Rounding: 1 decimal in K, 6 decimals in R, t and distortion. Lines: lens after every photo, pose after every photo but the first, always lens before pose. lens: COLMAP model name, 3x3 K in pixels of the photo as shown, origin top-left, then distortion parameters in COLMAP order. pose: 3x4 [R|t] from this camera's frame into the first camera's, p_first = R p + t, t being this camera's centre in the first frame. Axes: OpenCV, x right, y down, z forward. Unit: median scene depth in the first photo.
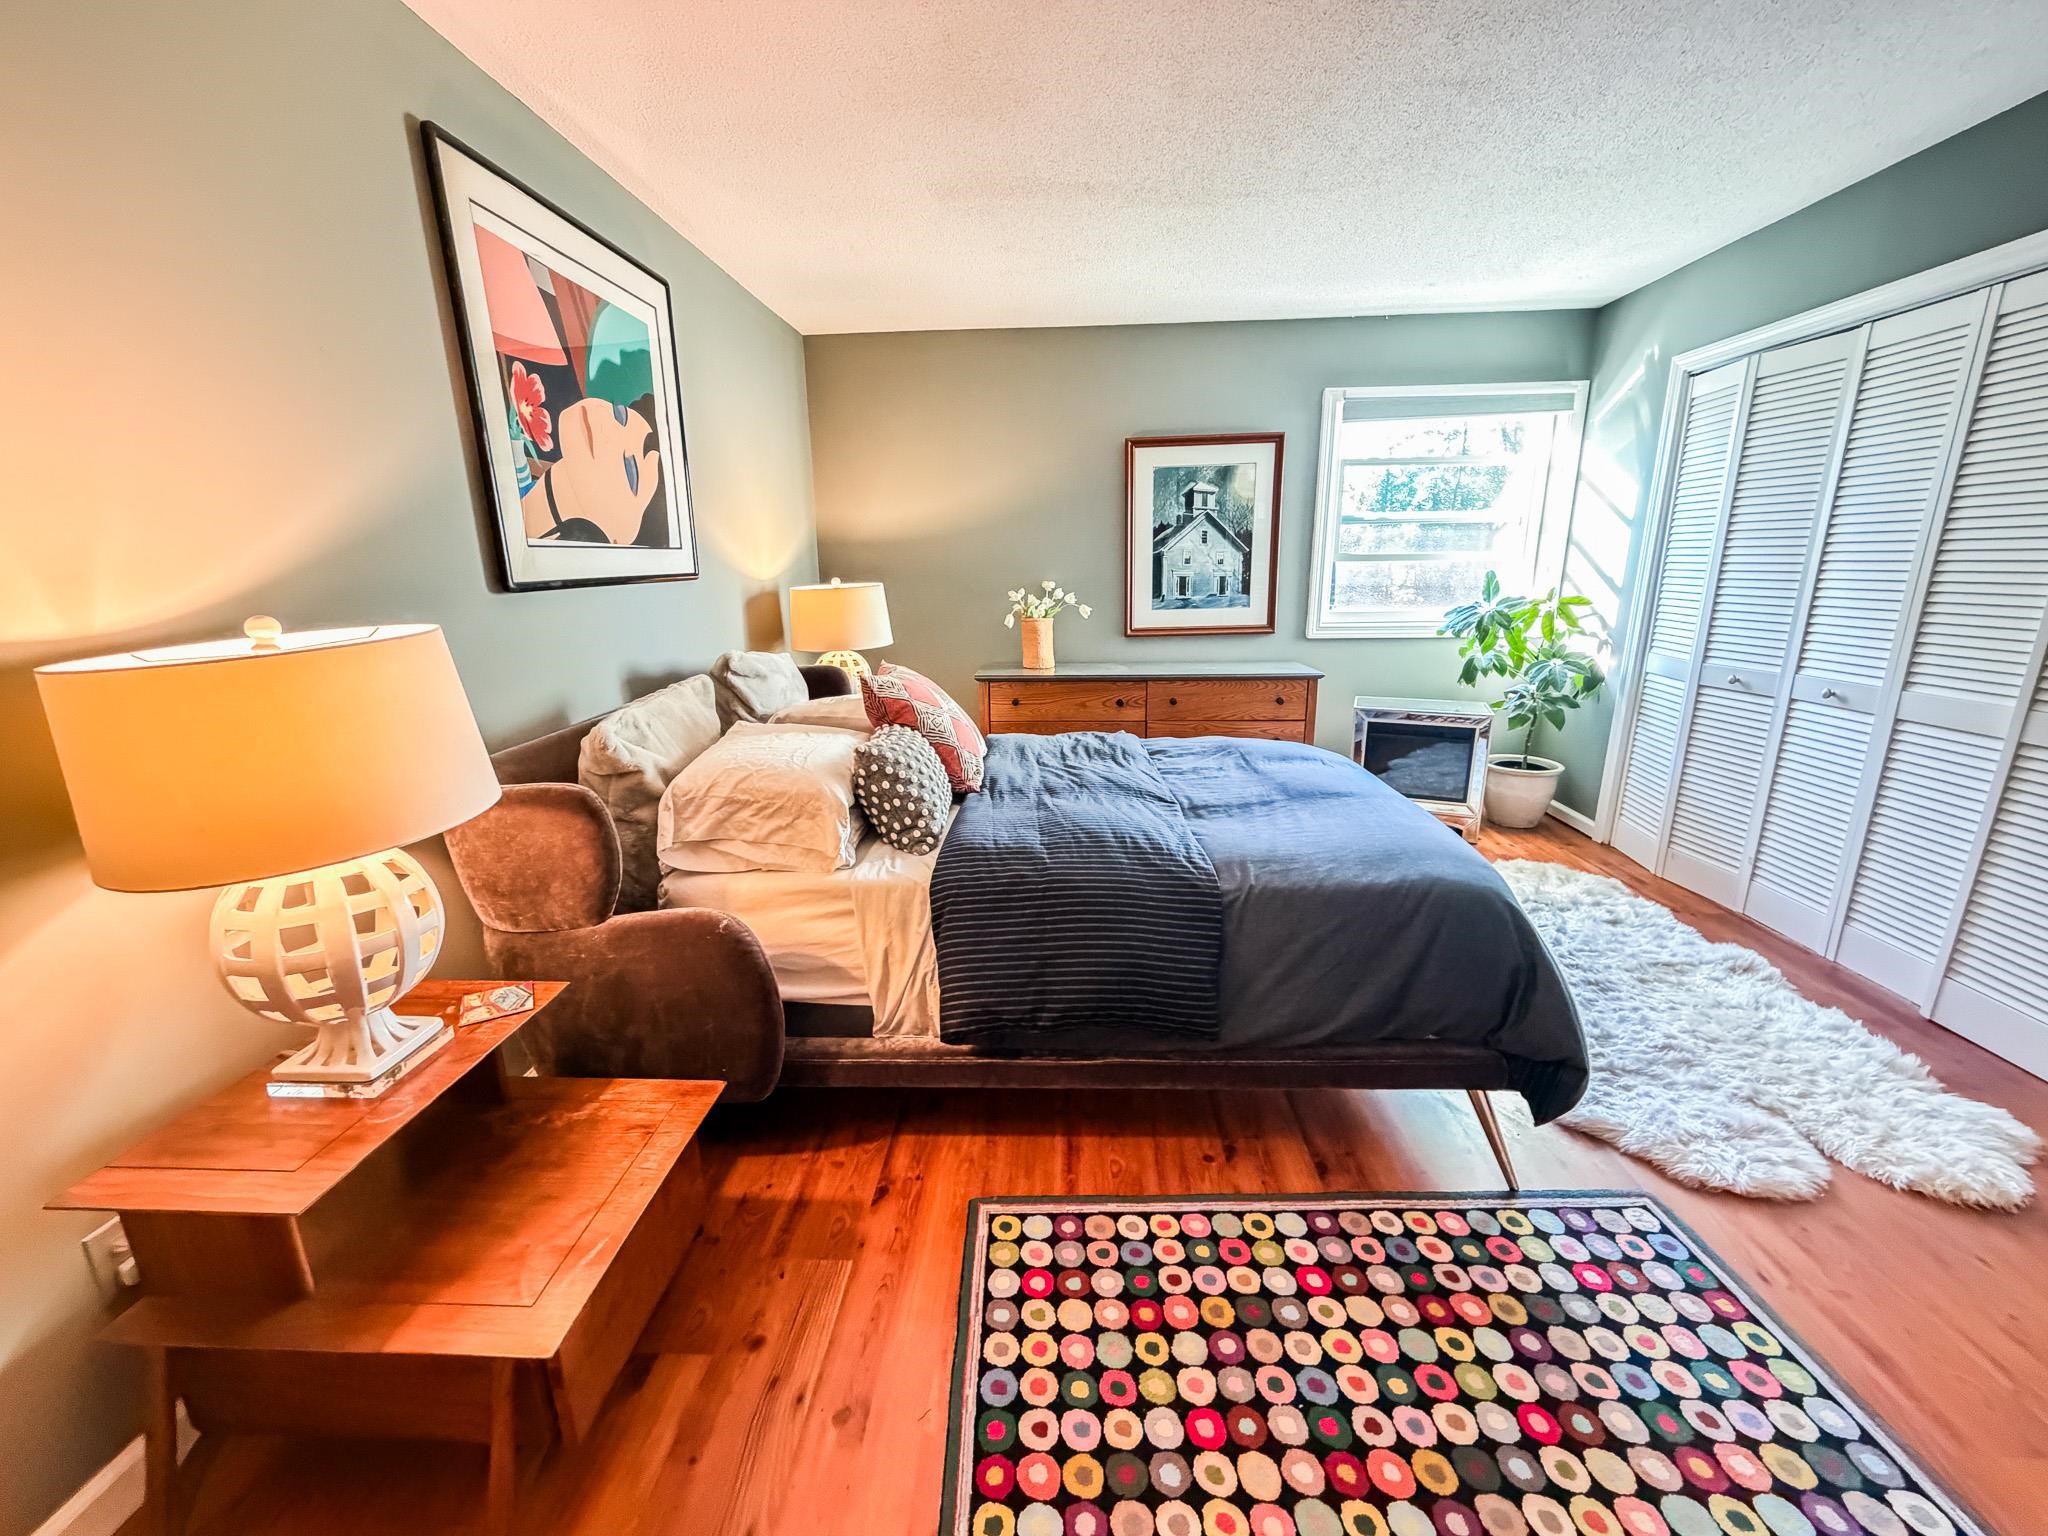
lens RADIAL K [[821.9, 0, 1024.0], [0, 821.9, 768.0], [0, 0, 1]] dist [0.002073, 0.000186]
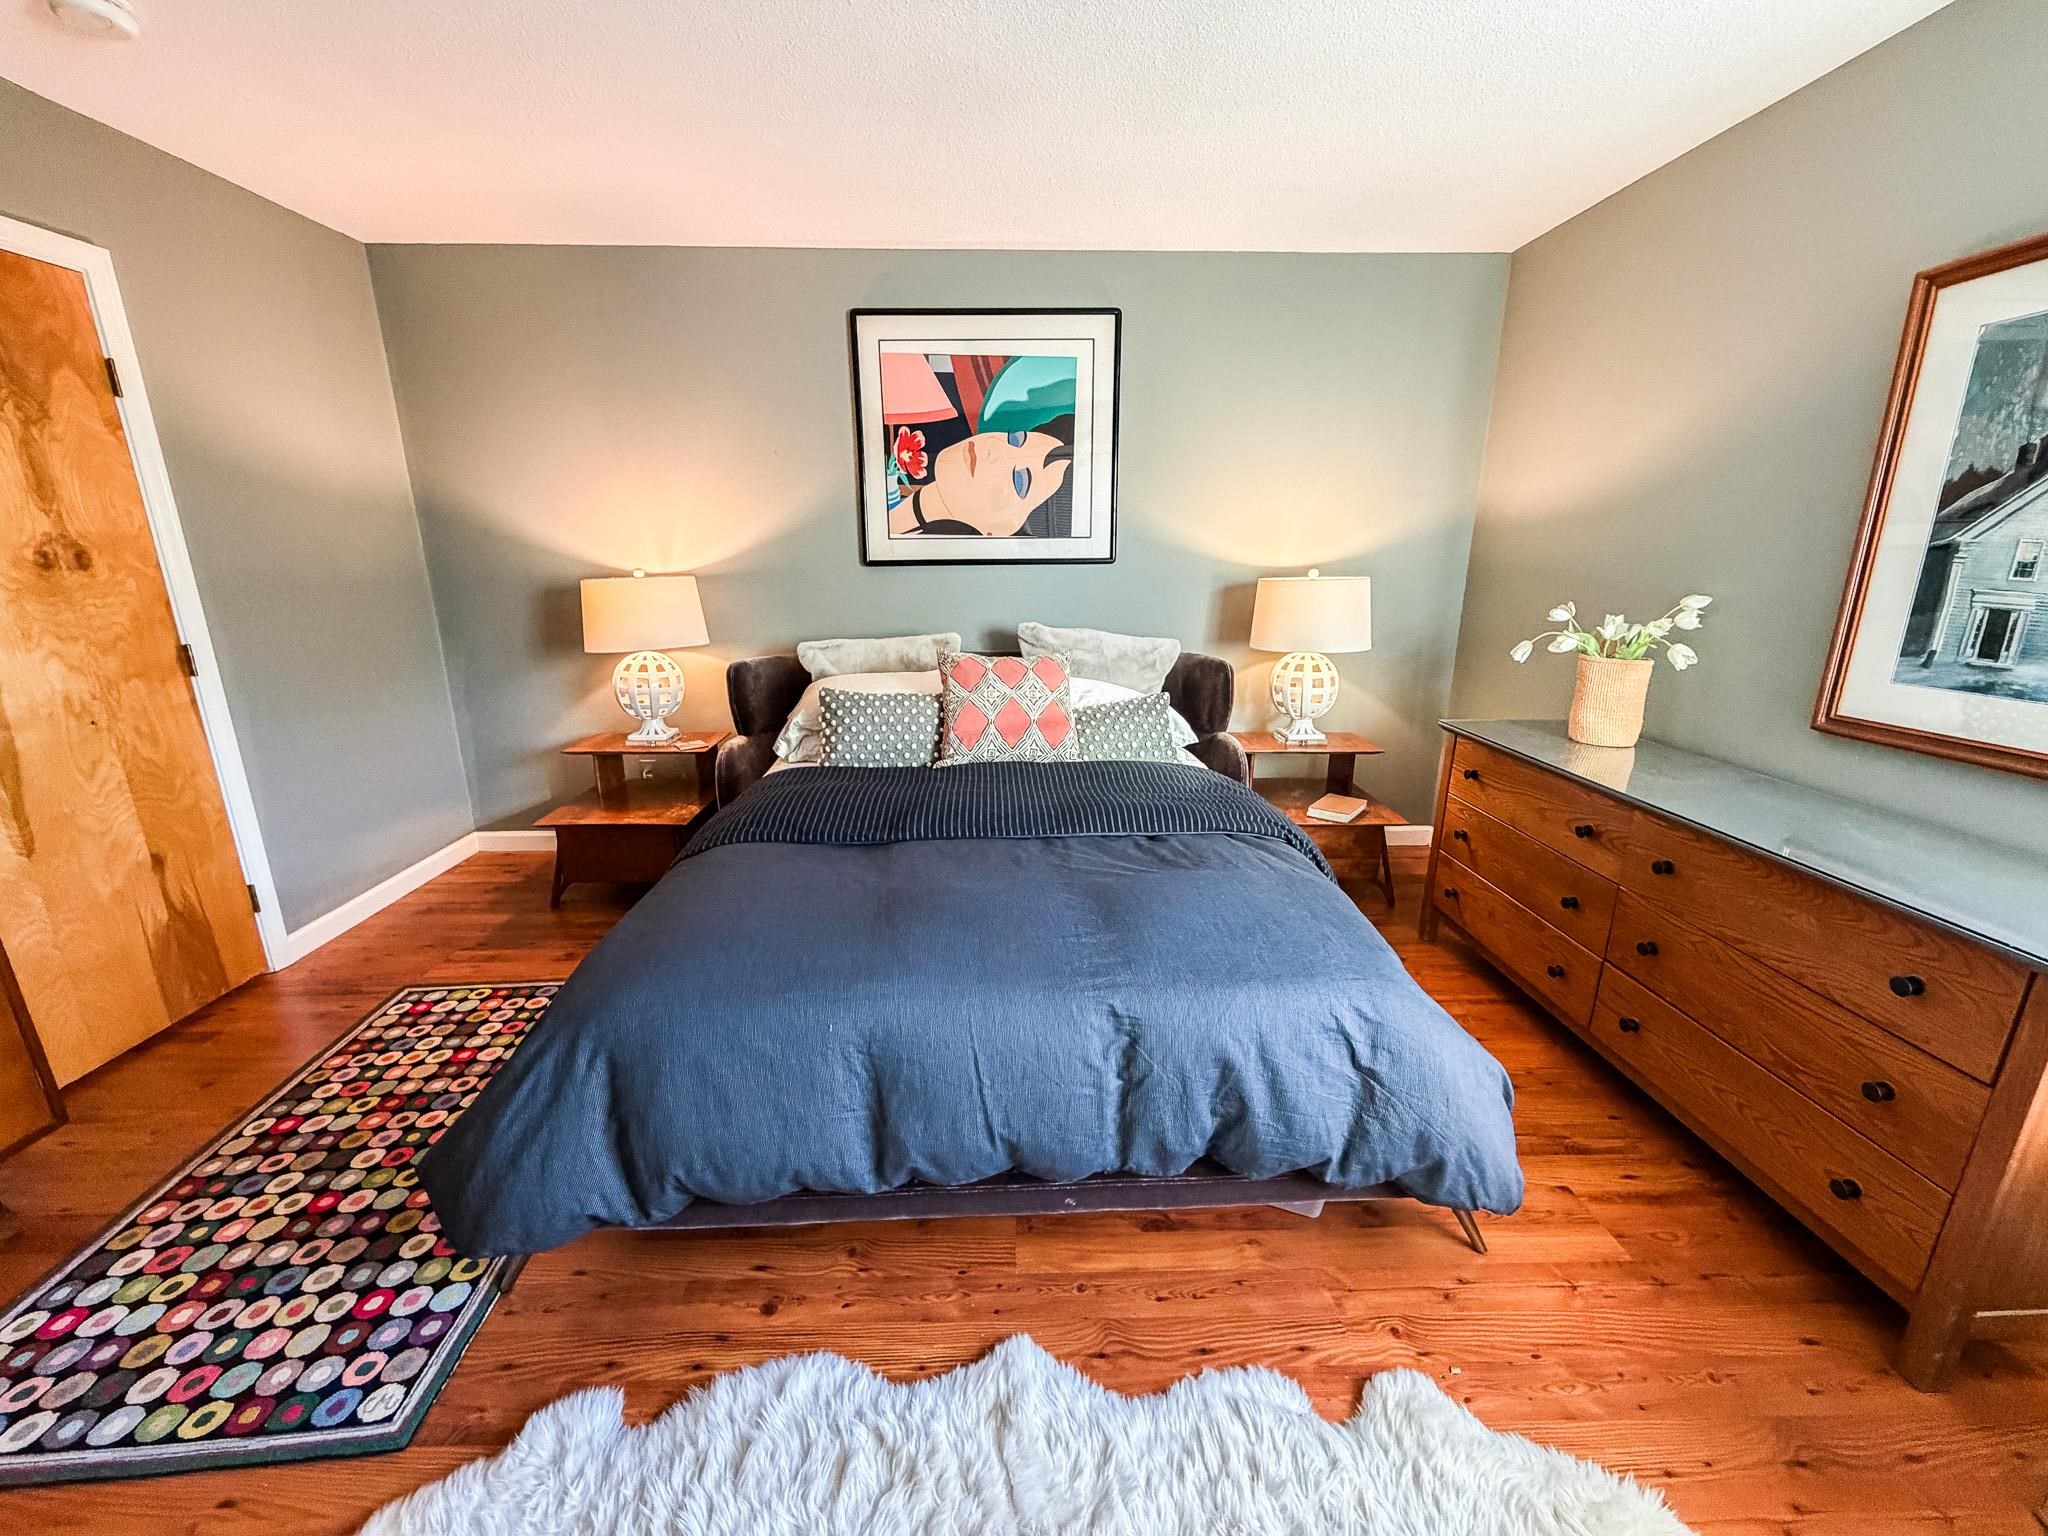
lens RADIAL K [[812.1, 0, 1011.4], [0, 812.1, 769.6], [0, 0, 1]] dist [0.000129, 0.000402]
pose [[0.075610, 0.282012, -0.956427, 1.137733], [-0.244417, 0.935153, 0.256417, -0.316125], [0.966718, 0.214379, 0.139635, 1.112471]]
